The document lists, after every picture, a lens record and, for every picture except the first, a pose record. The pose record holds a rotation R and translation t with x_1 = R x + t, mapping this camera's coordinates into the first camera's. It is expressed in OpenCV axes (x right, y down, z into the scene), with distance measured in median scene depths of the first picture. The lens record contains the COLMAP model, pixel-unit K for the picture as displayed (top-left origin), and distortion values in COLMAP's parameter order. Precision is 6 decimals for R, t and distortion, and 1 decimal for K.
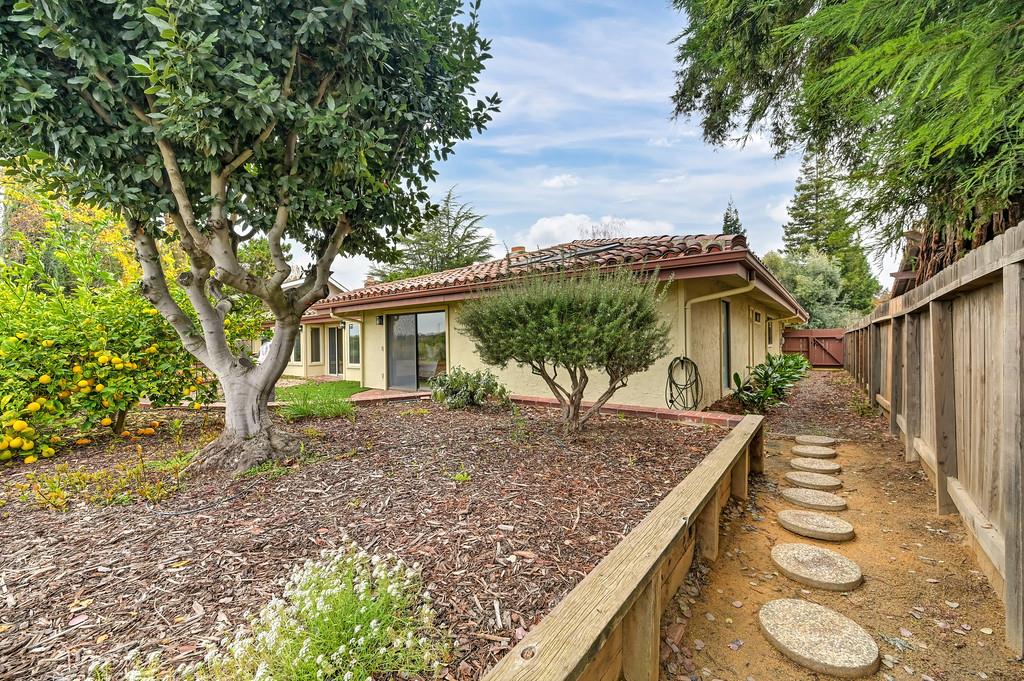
lens RADIAL K [[409.2, 0, 512.0], [0, 409.2, 340.5], [0, 0, 1]] dist [0.001382, 0.000137]
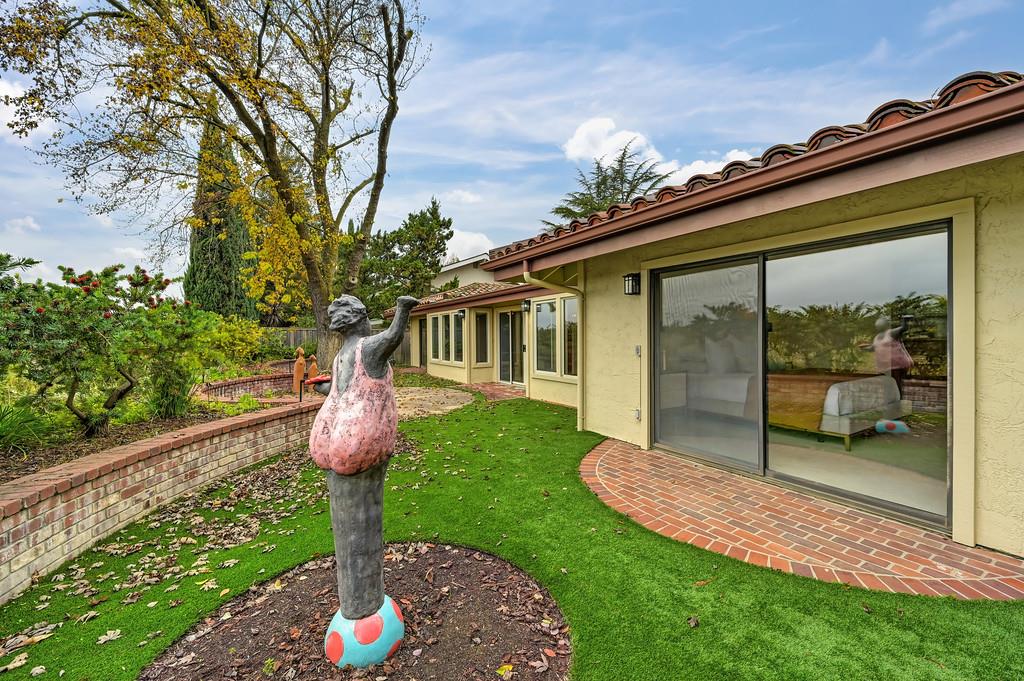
lens RADIAL K [[409.2, 0, 512.0], [0, 409.2, 340.5], [0, 0, 1]] dist [0.001382, 0.000137]
pose [[0.938914, 0.008292, -0.344052, -0.206121], [-0.000856, 0.999763, 0.021761, -0.000030], [0.344151, -0.020137, 0.938698, 0.390593]]
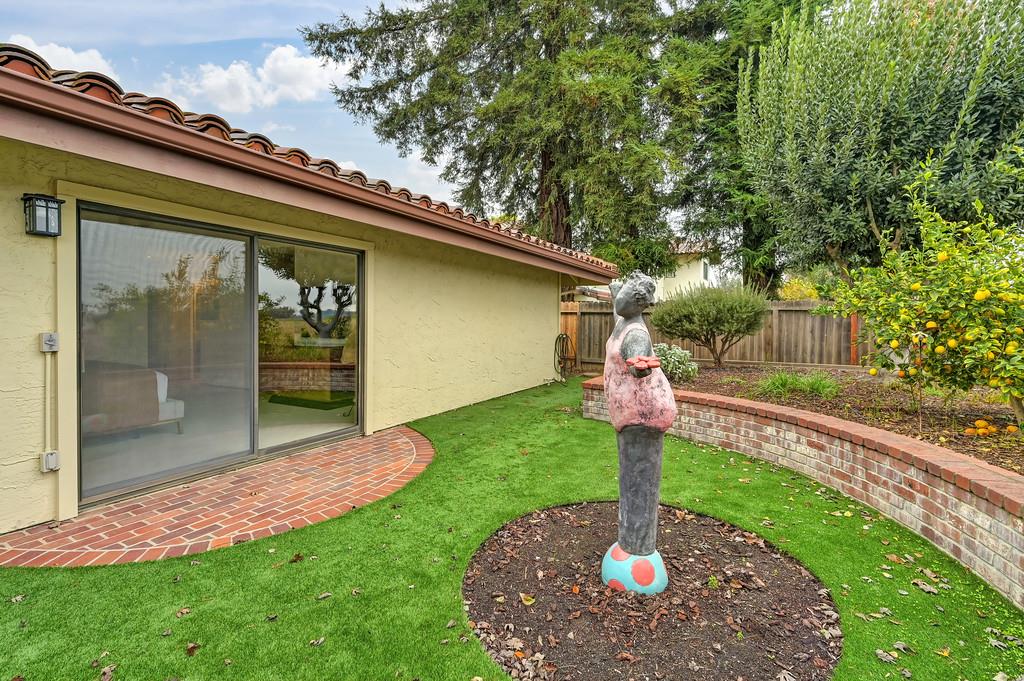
lens RADIAL K [[467.6, 0, 511.5], [0, 467.6, 325.0], [0, 0, 1]] dist [0.001372, 0.000252]
pose [[-0.165352, 0.006786, 0.986211, -0.427901], [-0.001613, 0.999973, -0.007151, 0.007771], [-0.986233, -0.002773, -0.165337, 0.551414]]
